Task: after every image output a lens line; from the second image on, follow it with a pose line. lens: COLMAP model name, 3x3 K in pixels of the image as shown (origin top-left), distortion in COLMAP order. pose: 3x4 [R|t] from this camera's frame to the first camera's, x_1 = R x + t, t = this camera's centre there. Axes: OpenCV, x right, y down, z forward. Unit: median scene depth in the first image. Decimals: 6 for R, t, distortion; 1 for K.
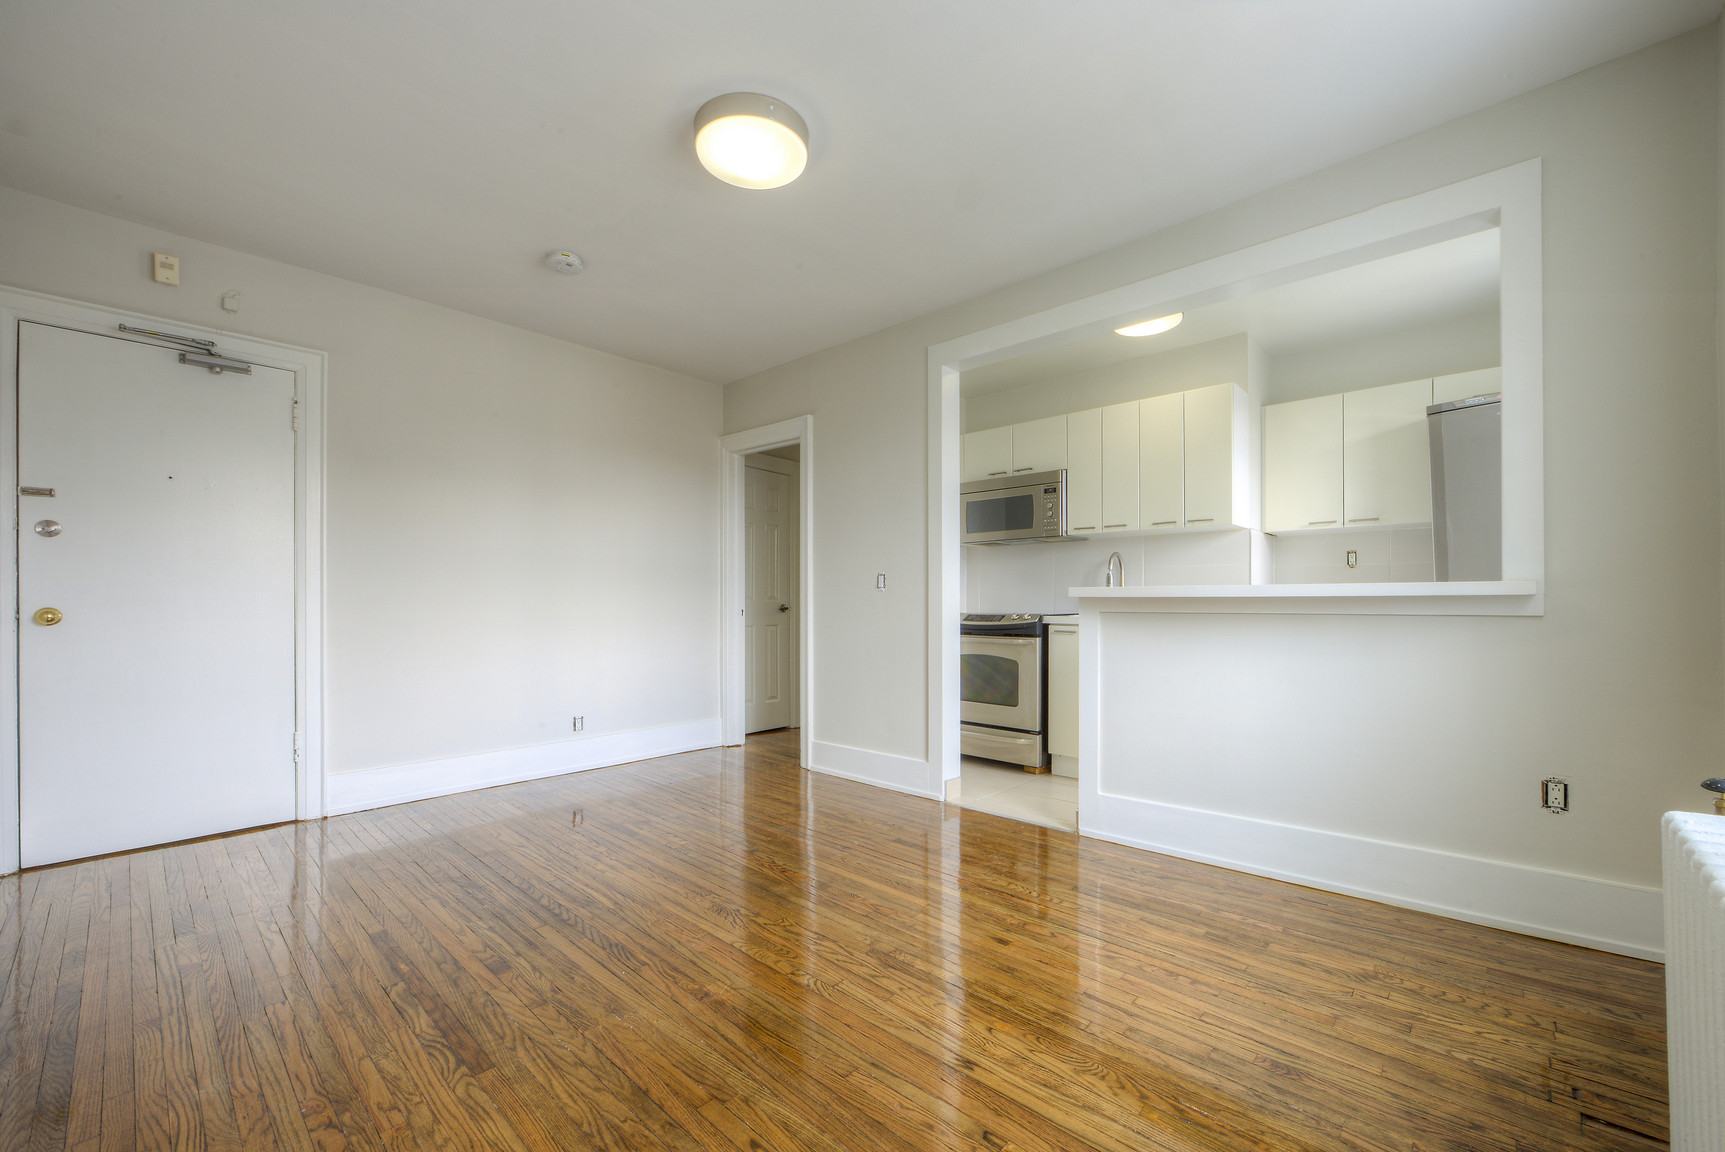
lens RADIAL K [[684.2, 0, 866.4], [0, 684.2, 599.5], [0, 0, 1]] dist [-0.008186, 0.000182]
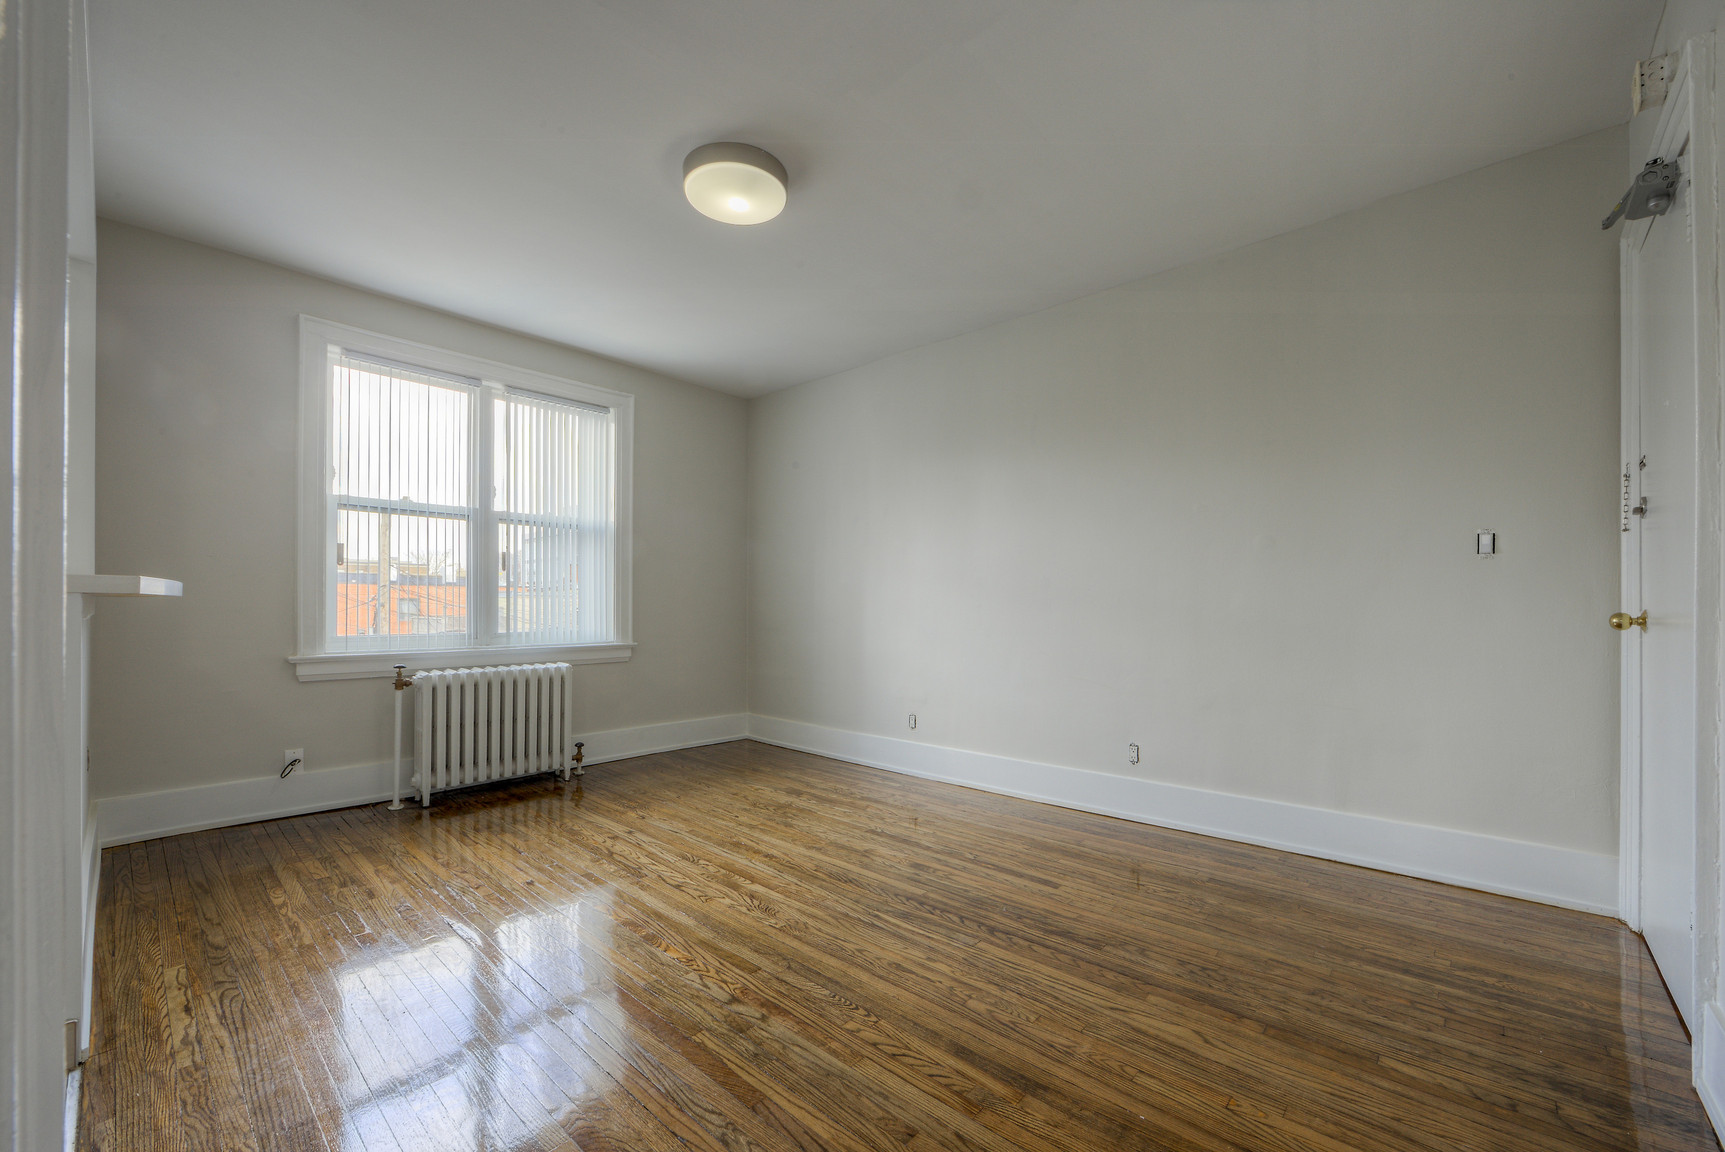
lens RADIAL K [[688.1, 0, 874.7], [0, 688.1, 602.1], [0, 0, 1]] dist [-0.010217, 0.000005]
pose [[-0.999821, -0.000052, -0.018906, -0.322182], [0.000045, 0.999987, -0.005134, 0.006511], [0.018906, -0.005134, -0.999808, 1.832903]]
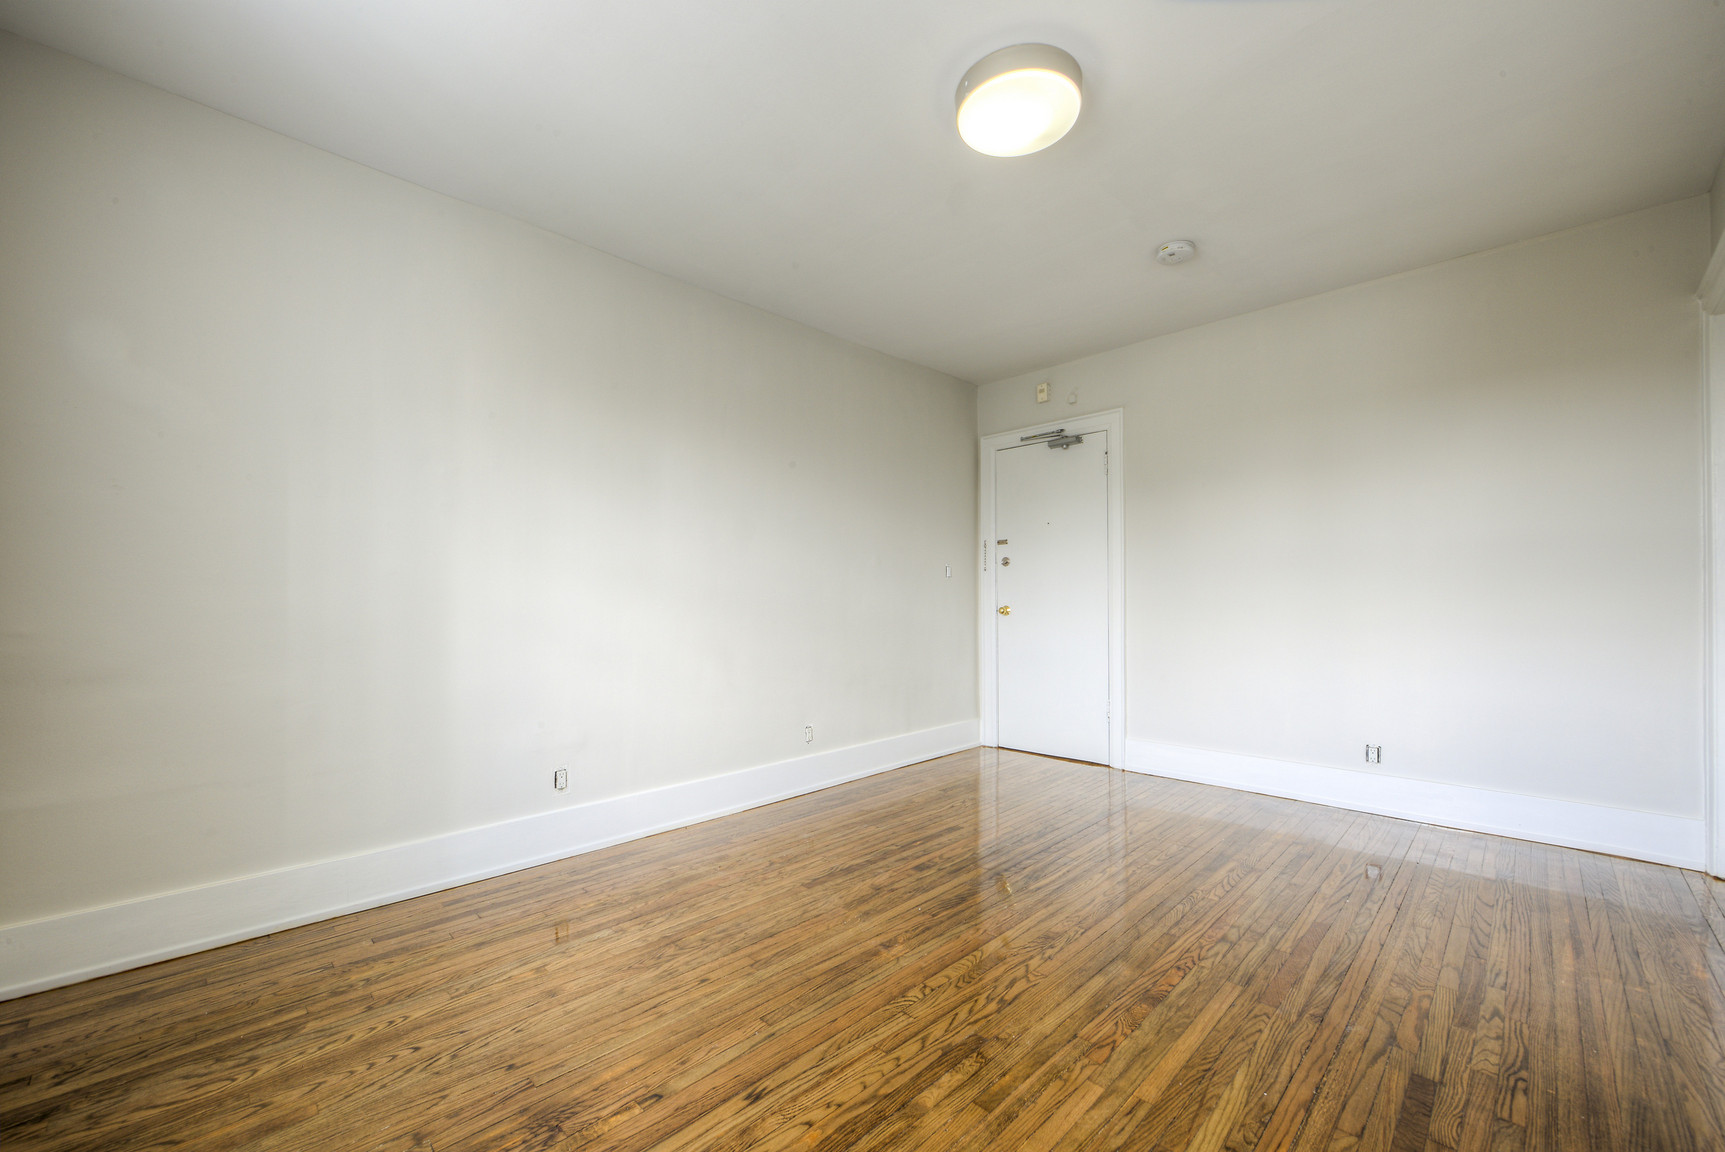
lens RADIAL K [[684.2, 0, 866.4], [0, 684.2, 599.5], [0, 0, 1]] dist [-0.008186, 0.000182]
pose [[-0.033893, -0.001962, -0.999424, 0.654200], [0.006572, 0.999976, -0.002186, -0.002409], [0.999404, -0.006642, -0.033880, 0.716793]]
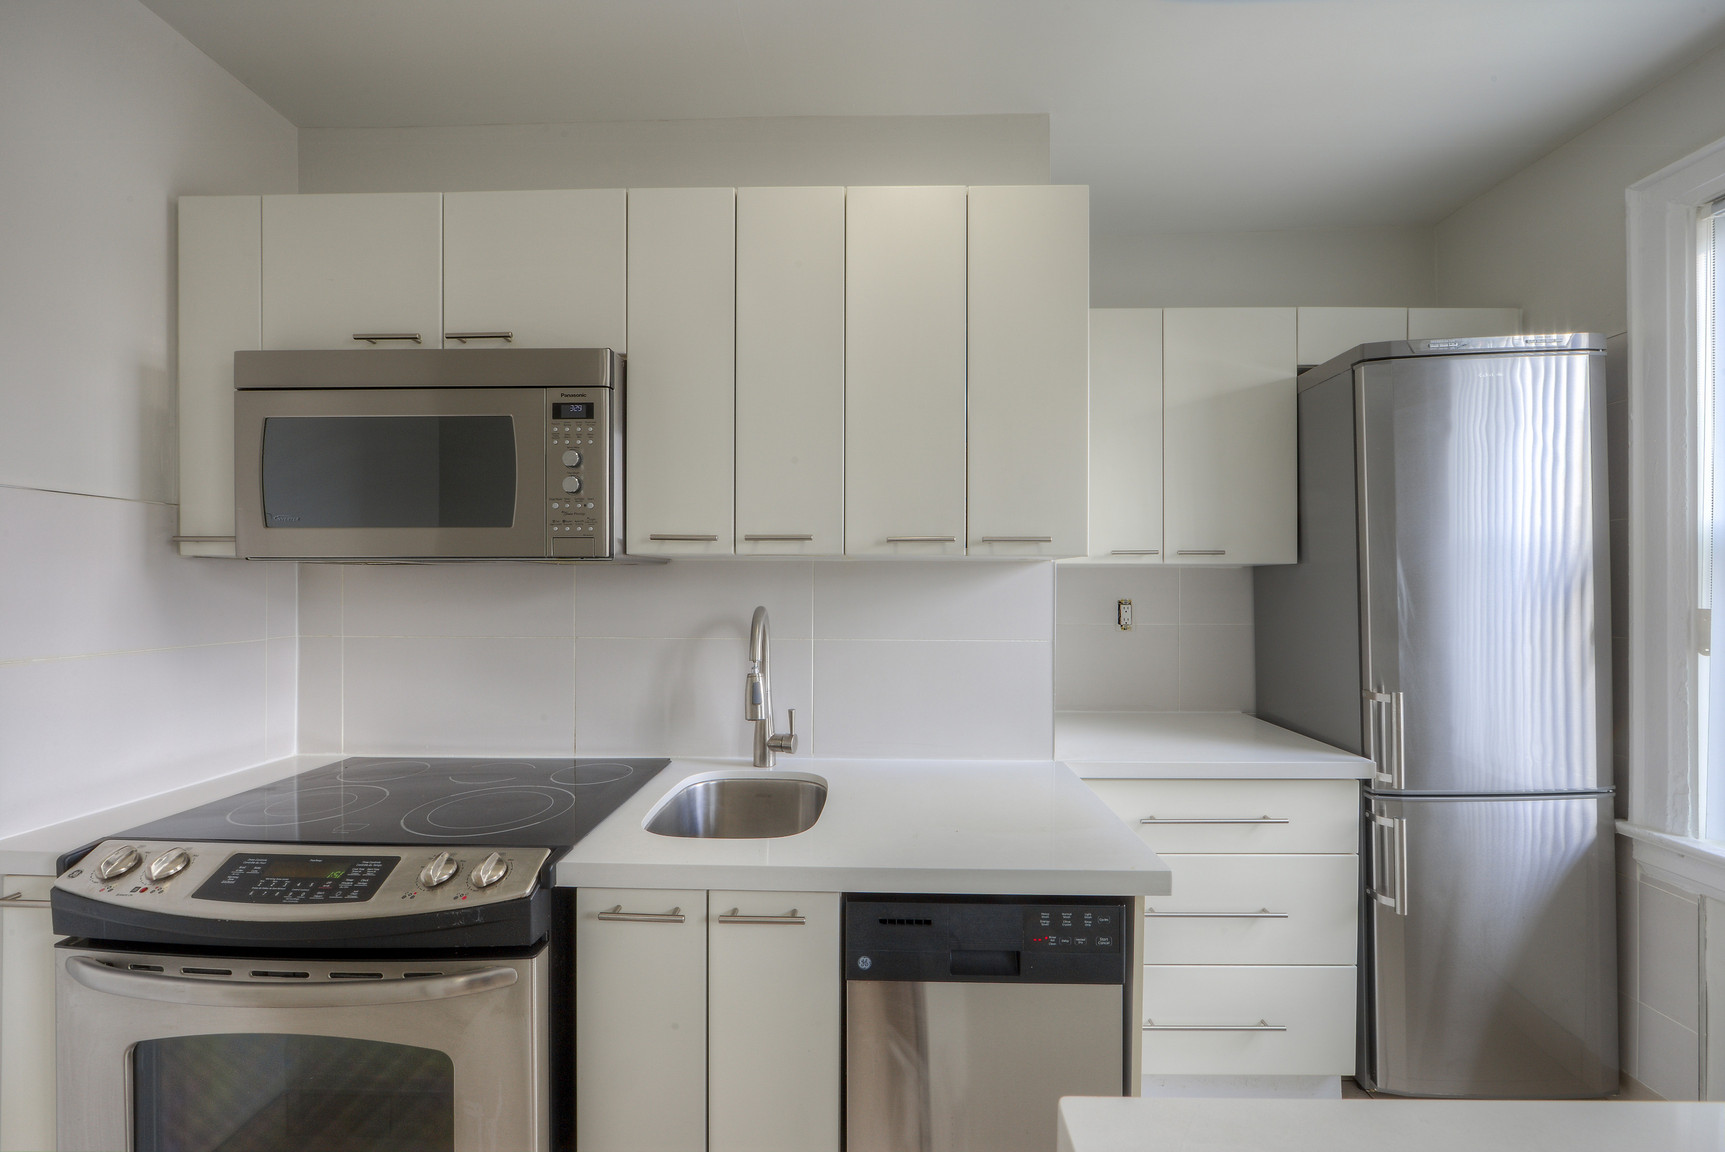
lens RADIAL K [[680.4, 0, 868.9], [0, 680.4, 585.8], [0, 0, 1]] dist [-0.008726, 0.000369]
pose [[0.747087, -0.001279, 0.664725, 0.284059], [-0.003477, 0.999977, 0.005831, -0.141547], [-0.664717, -0.006667, 0.747066, 1.178522]]
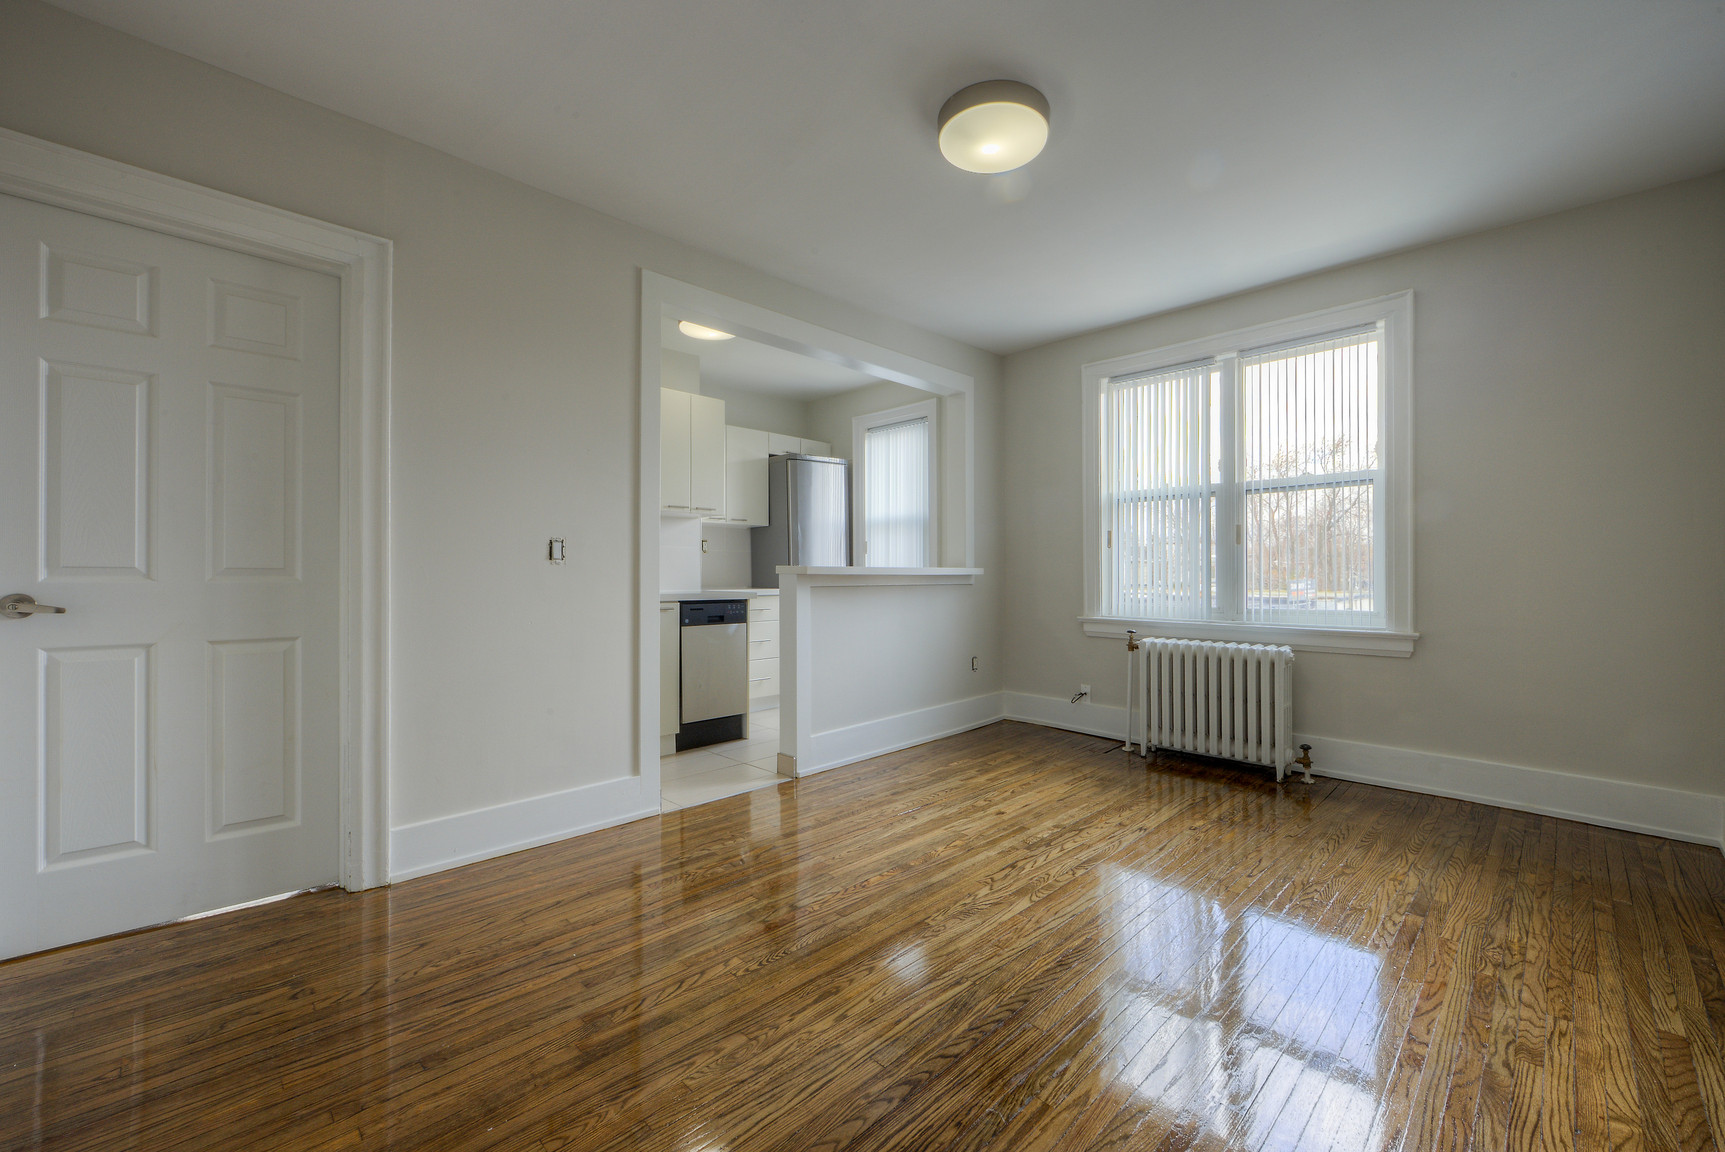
lens RADIAL K [[693.6, 0, 886.6], [0, 693.6, 576.3], [0, 0, 1]] dist [-0.010634, 0.000118]
pose [[0.035524, 0.001325, 0.999368, -1.048101], [-0.002111, 0.999997, -0.001251, 0.001127], [-0.999367, -0.002066, 0.035527, 0.977274]]
